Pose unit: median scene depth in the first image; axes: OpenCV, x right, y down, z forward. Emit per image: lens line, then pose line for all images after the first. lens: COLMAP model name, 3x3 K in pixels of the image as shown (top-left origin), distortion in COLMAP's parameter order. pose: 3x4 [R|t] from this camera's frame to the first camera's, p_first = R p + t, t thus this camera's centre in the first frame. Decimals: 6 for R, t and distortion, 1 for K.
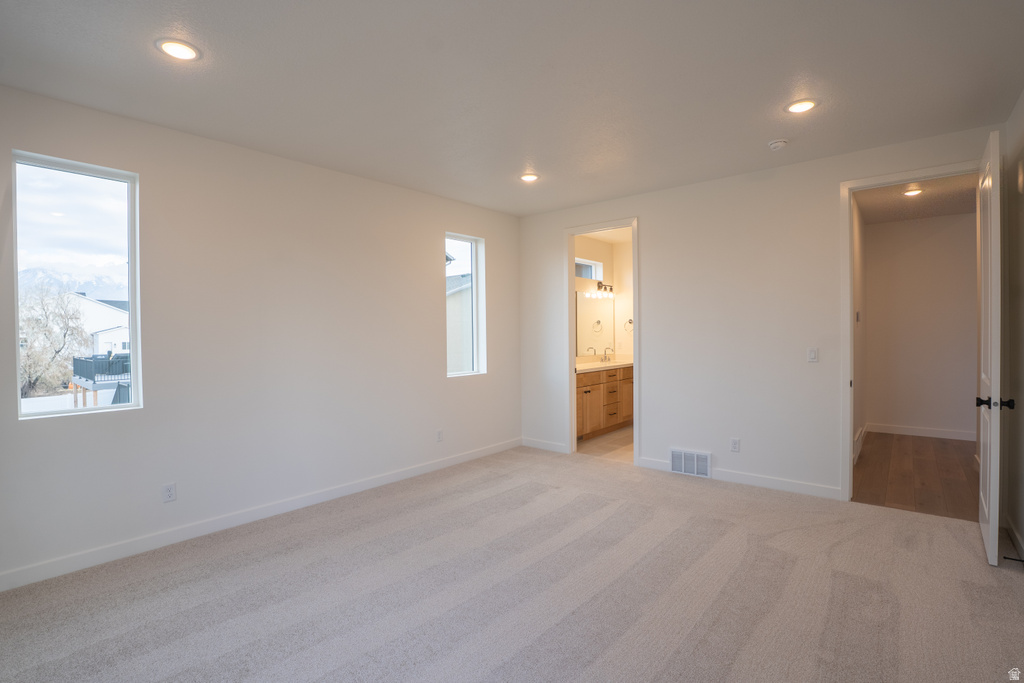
lens RADIAL K [[475.8, 0, 509.1], [0, 475.8, 331.7], [0, 0, 1]] dist [-0.048085, 0.008984]
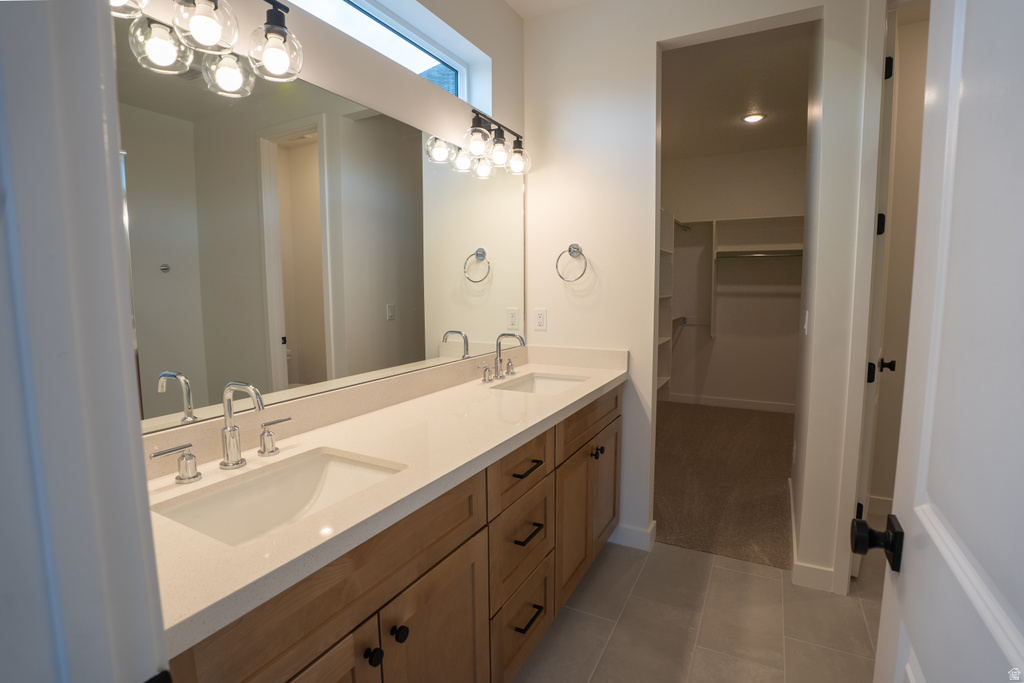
lens RADIAL K [[475.8, 0, 512.1], [0, 475.8, 341.3], [0, 0, 1]] dist [-0.048085, 0.008984]
pose [[0.973639, -0.017291, 0.227437, 0.139906], [-0.006754, 0.994500, 0.104519, 0.007537], [-0.227993, -0.103300, 0.968168, 0.694227]]
